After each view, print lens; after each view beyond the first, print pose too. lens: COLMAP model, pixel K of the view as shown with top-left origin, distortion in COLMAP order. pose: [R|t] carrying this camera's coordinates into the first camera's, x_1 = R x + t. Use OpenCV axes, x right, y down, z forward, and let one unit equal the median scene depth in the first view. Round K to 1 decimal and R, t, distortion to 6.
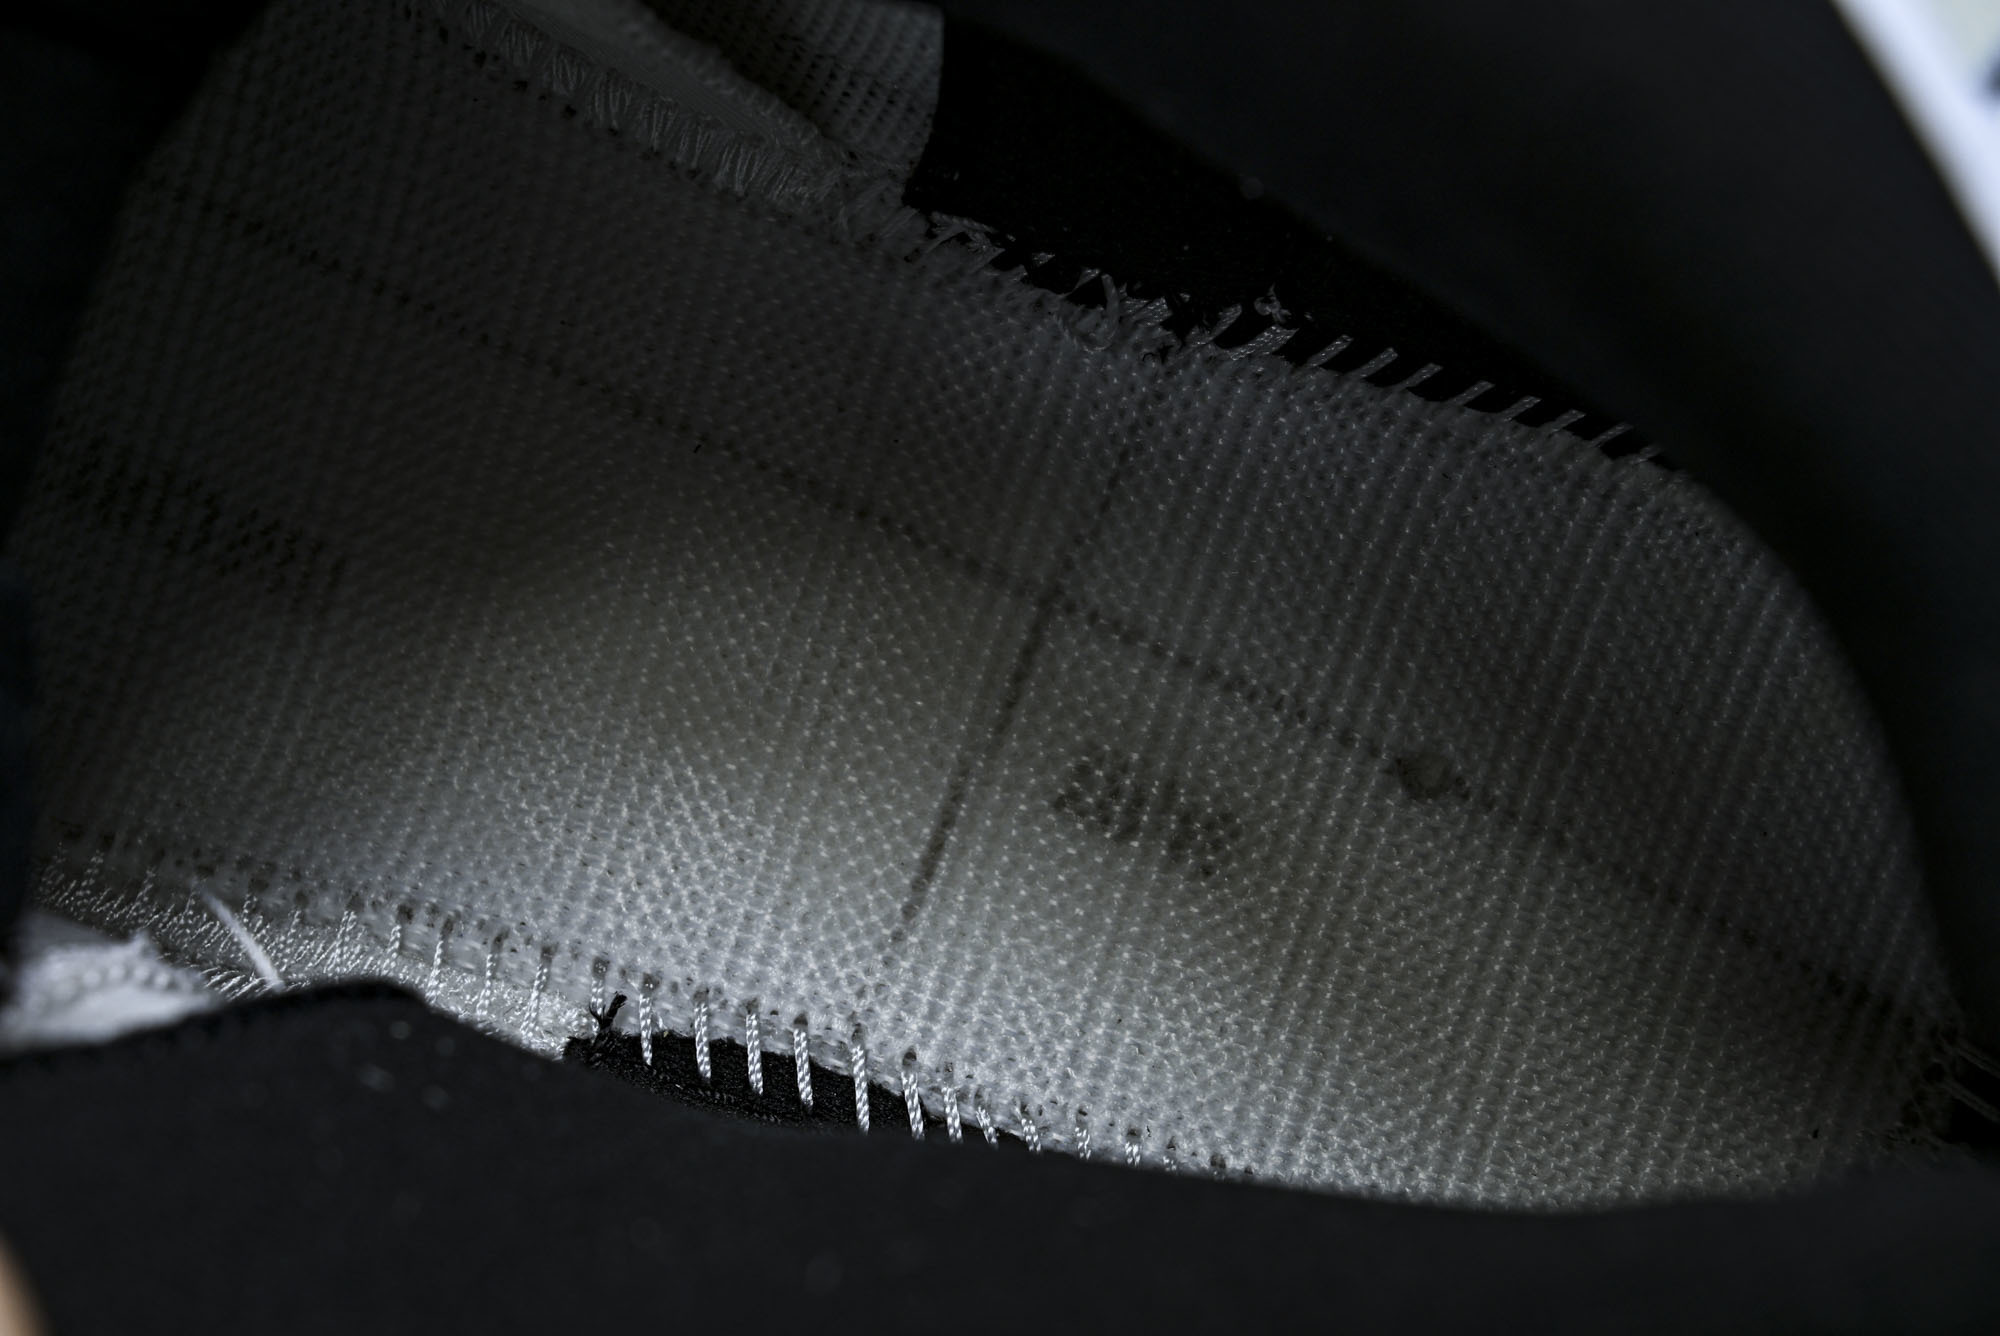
lens RADIAL K [[3978.3, 0, 1029.9], [0, 3978.3, 713.6], [0, 0, 1]] dist [0.015410, -0.124668]
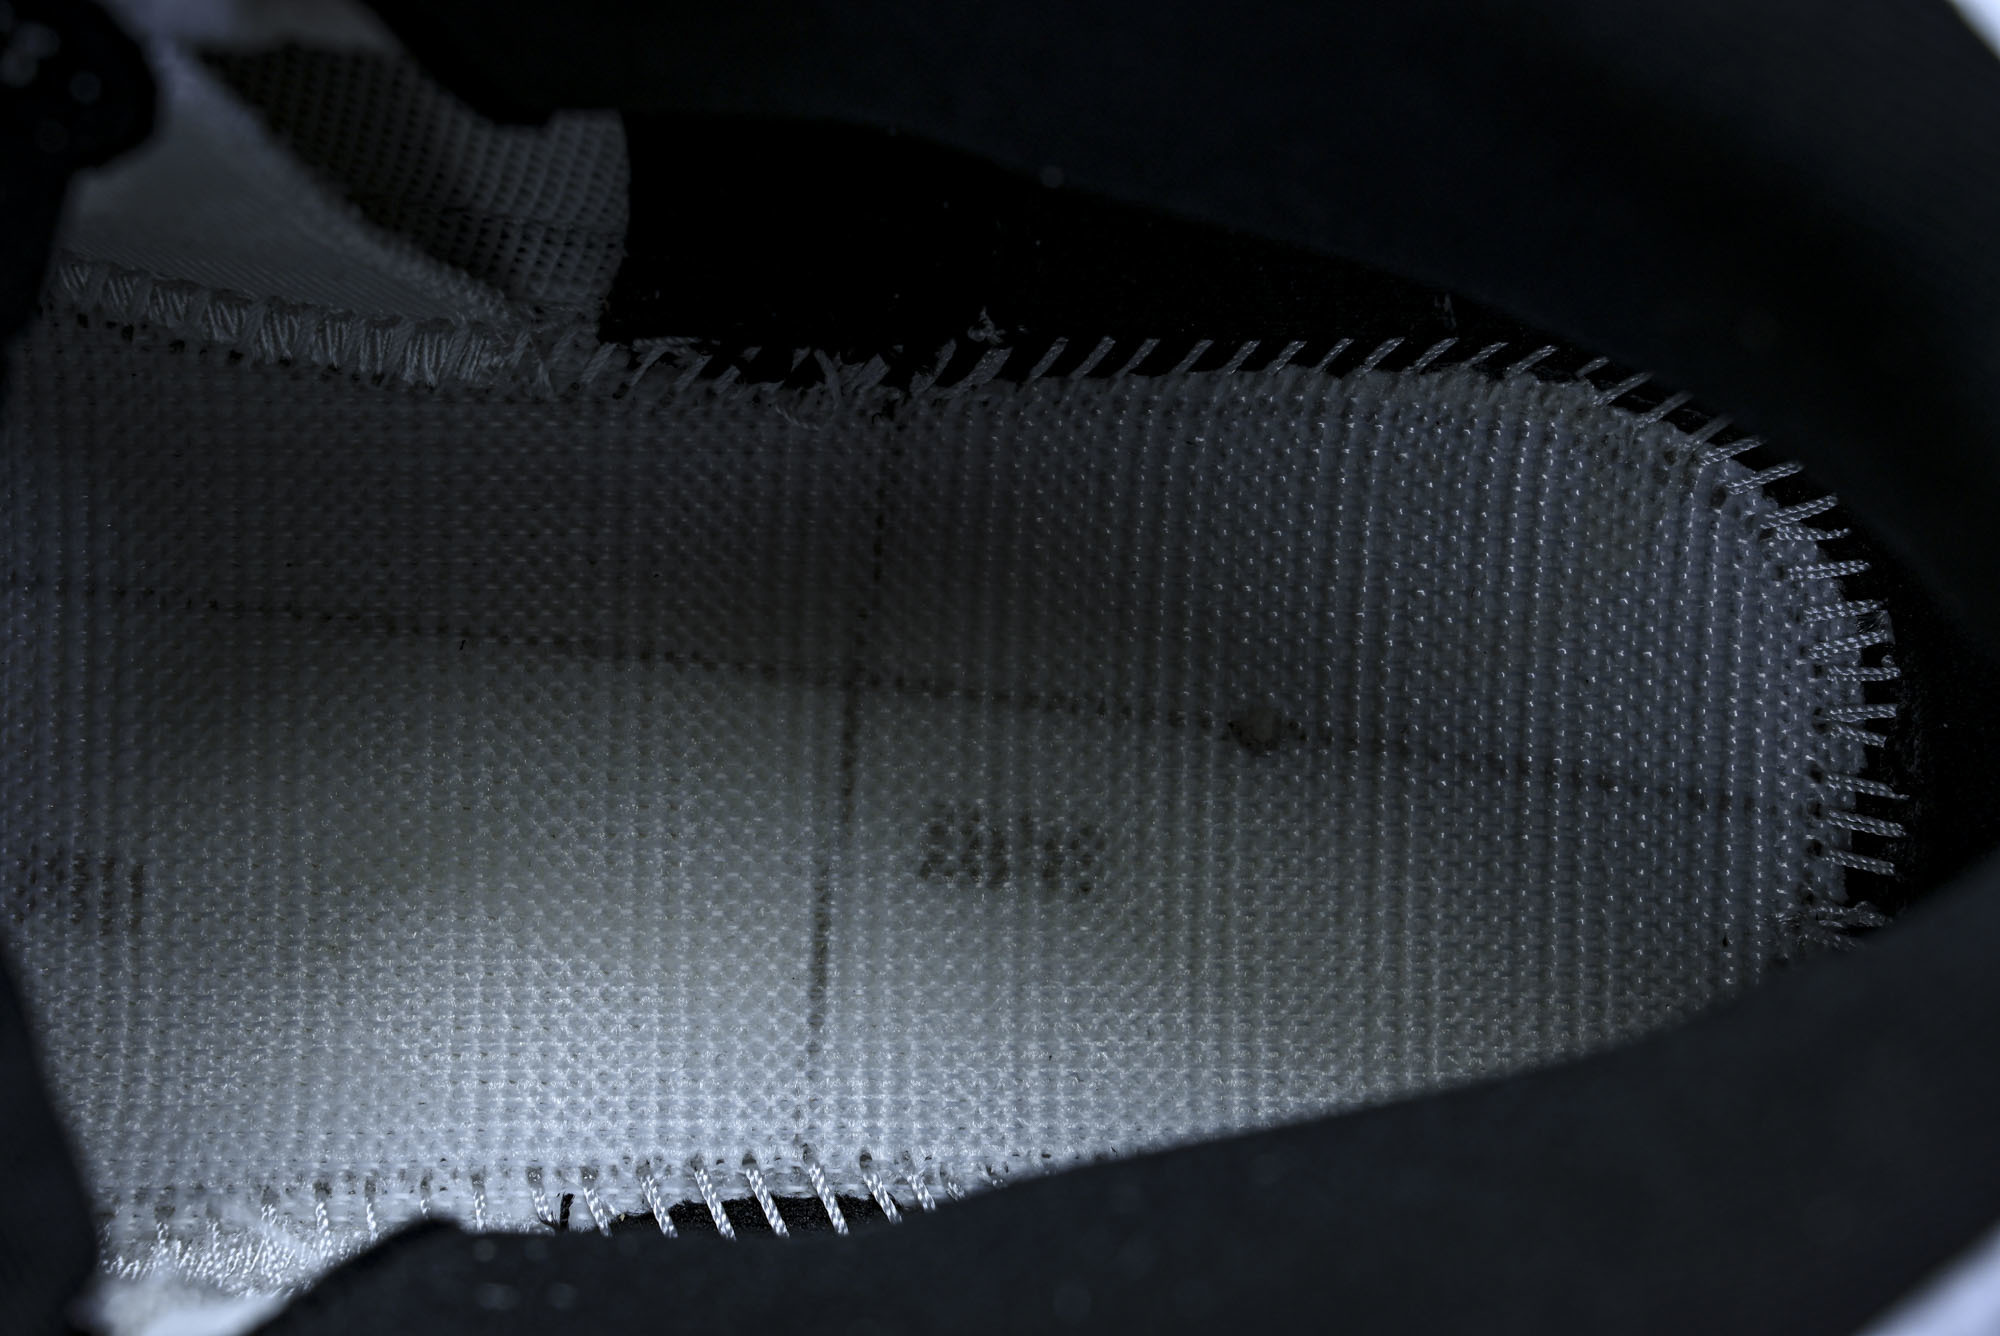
lens RADIAL K [[3978.3, 0, 1029.9], [0, 3978.3, 713.6], [0, 0, 1]] dist [0.015410, -0.124668]
pose [[0.937028, -0.305139, 0.169906, -0.126014], [0.312615, 0.949700, -0.018476, 0.011924], [-0.155722, 0.070428, 0.985287, 0.007791]]
